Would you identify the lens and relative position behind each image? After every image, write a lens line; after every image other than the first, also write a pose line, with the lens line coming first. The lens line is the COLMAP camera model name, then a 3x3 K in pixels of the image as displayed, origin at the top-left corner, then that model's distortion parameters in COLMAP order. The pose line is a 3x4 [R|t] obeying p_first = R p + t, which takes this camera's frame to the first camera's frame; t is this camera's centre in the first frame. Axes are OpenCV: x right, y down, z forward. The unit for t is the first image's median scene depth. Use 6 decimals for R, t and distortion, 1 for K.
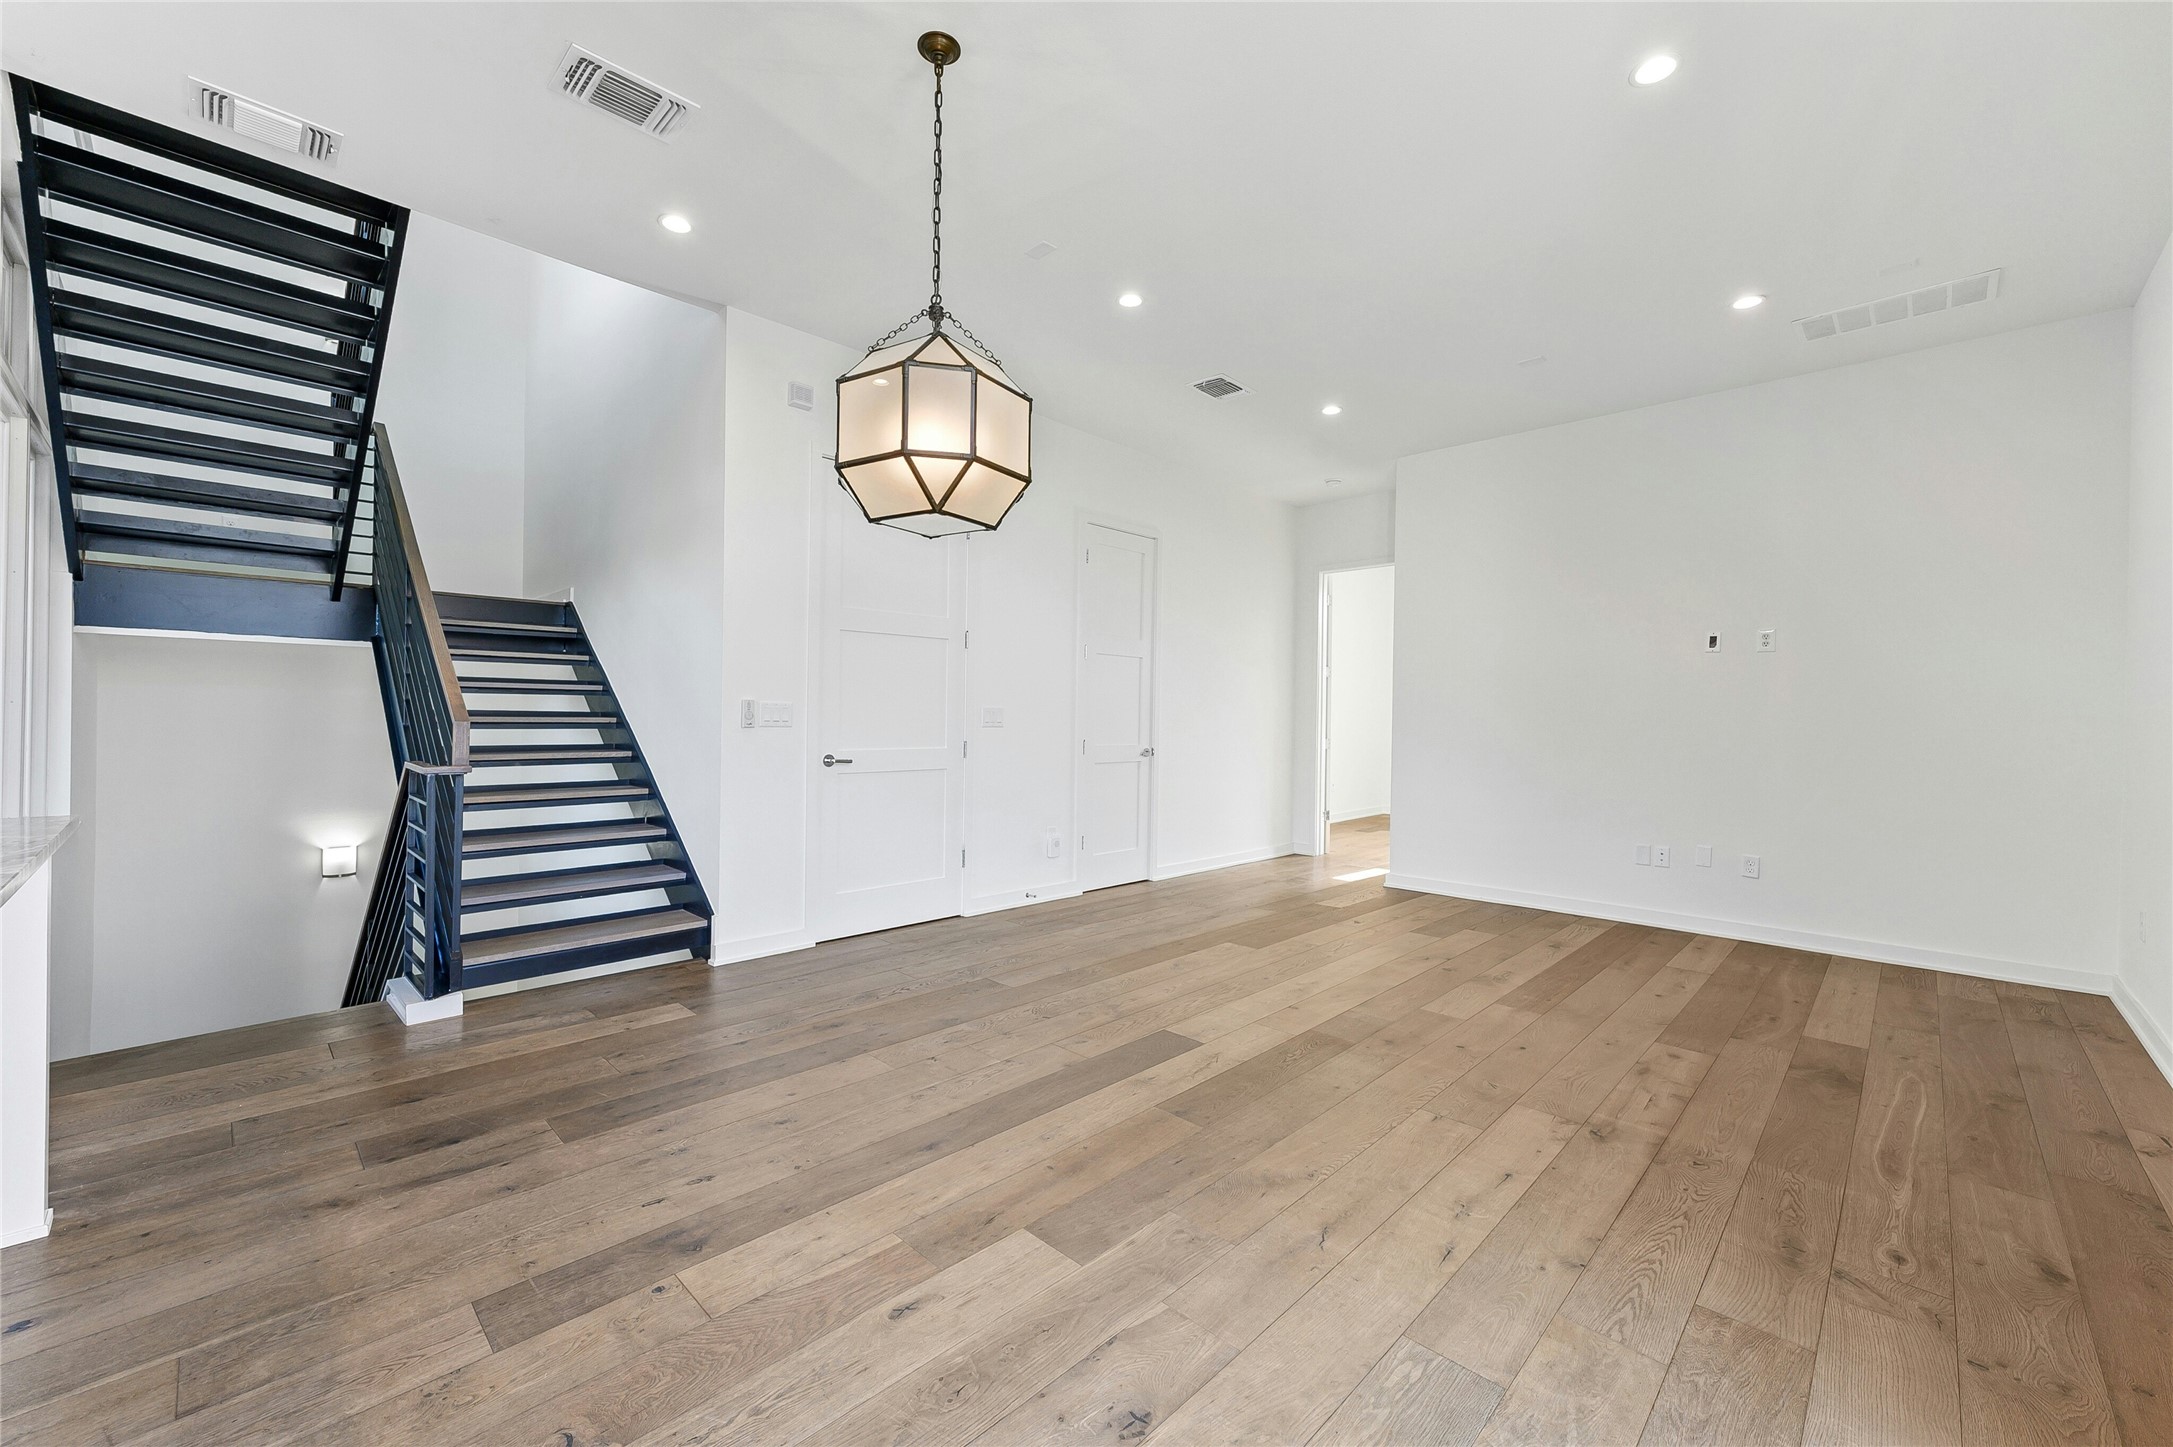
lens RADIAL K [[863.0, 0, 1092.8], [0, 863.0, 717.4], [0, 0, 1]] dist [-0.001256, -0.000003]
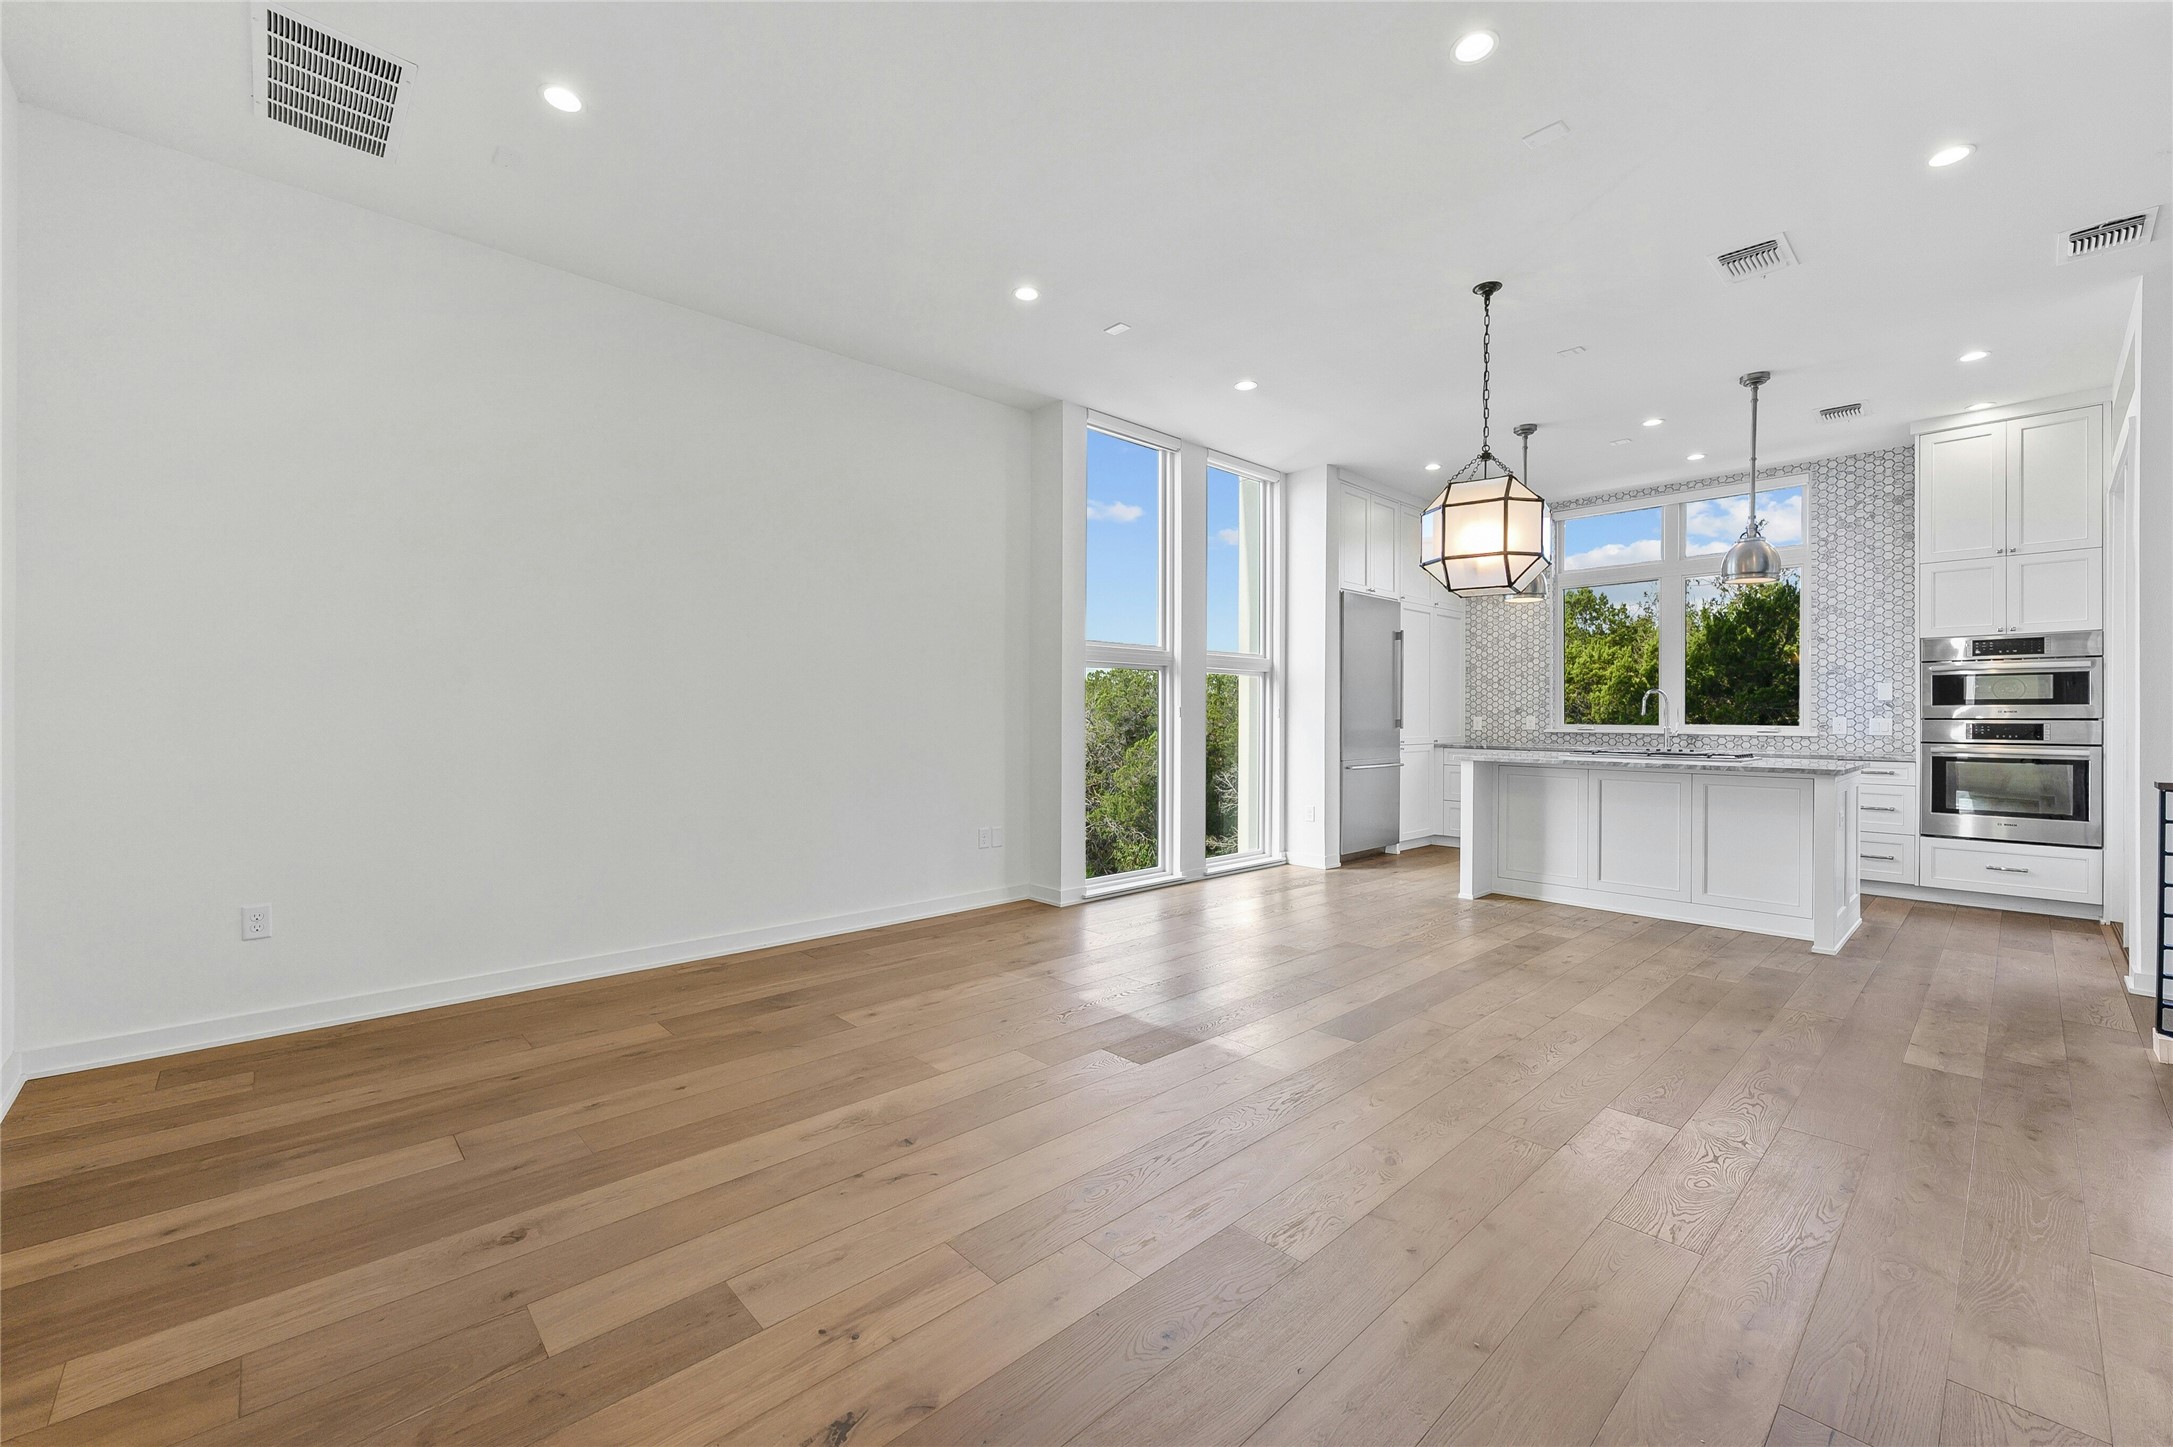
lens RADIAL K [[863.0, 0, 1102.1], [0, 863.0, 730.3], [0, 0, 1]] dist [-0.001256, -0.000003]
pose [[-0.998778, -0.021149, 0.044662, 0.359925], [-0.020324, 0.999616, 0.018837, 0.009684], [-0.045043, 0.017906, -0.998825, 2.150648]]
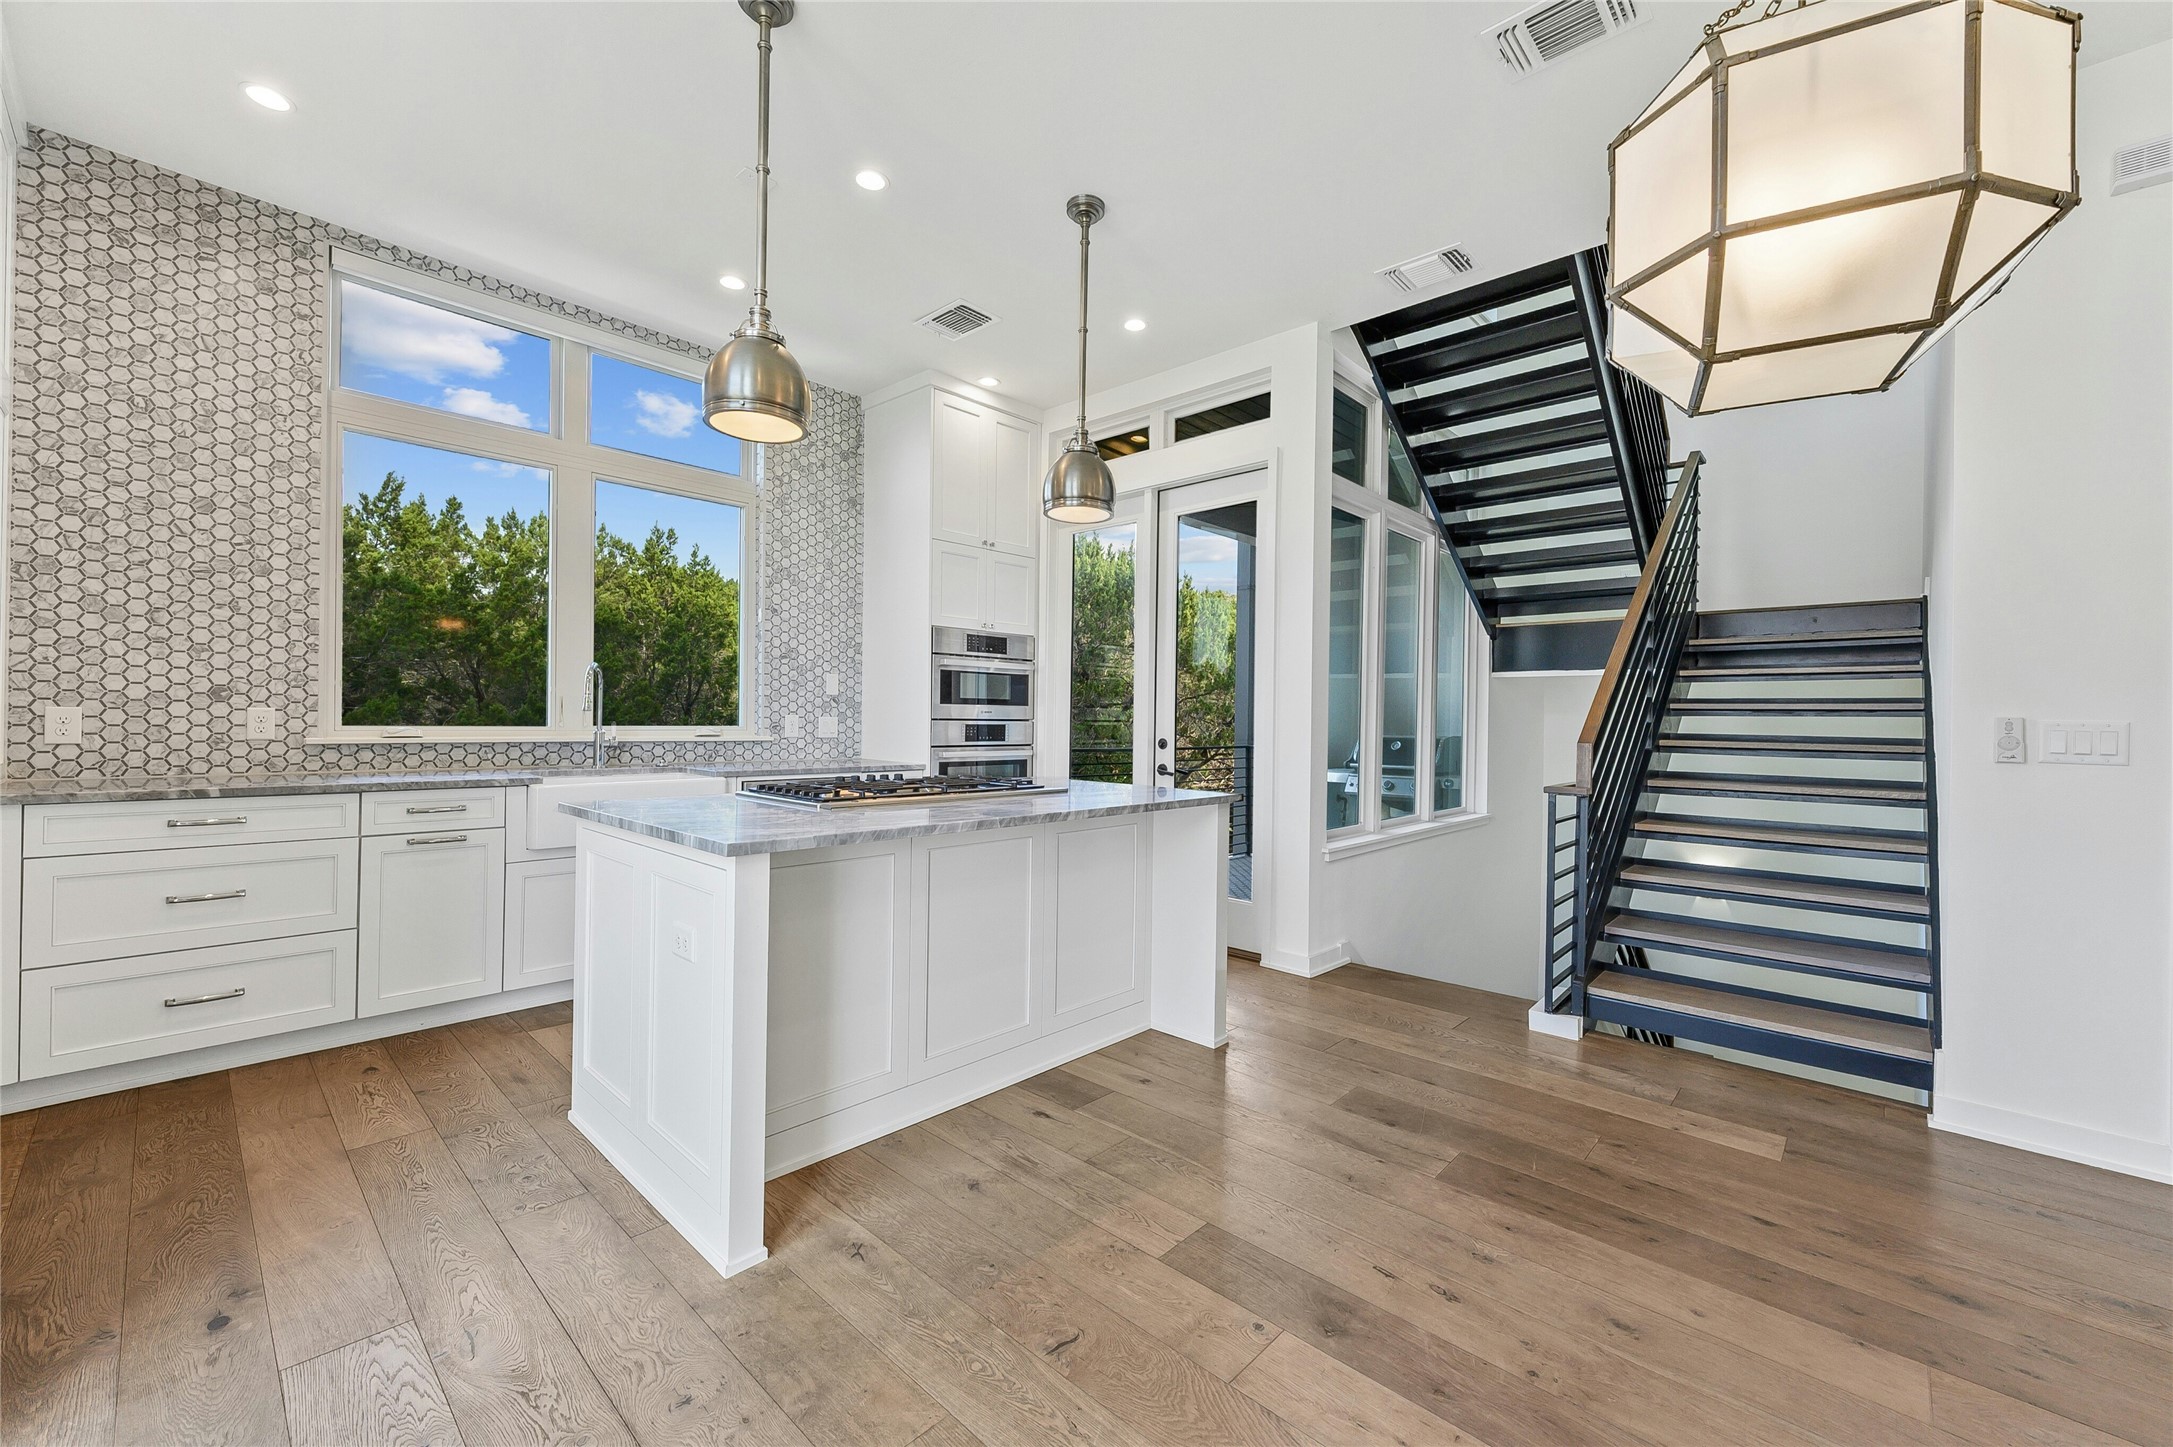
lens RADIAL K [[863.0, 0, 1092.4], [0, 863.0, 716.6], [0, 0, 1]] dist [-0.001256, -0.000003]
pose [[0.012674, -0.017666, -0.999764, 0.280509], [-0.017738, 0.999683, -0.017889, 0.002297], [0.999762, 0.017961, 0.012356, 0.473948]]
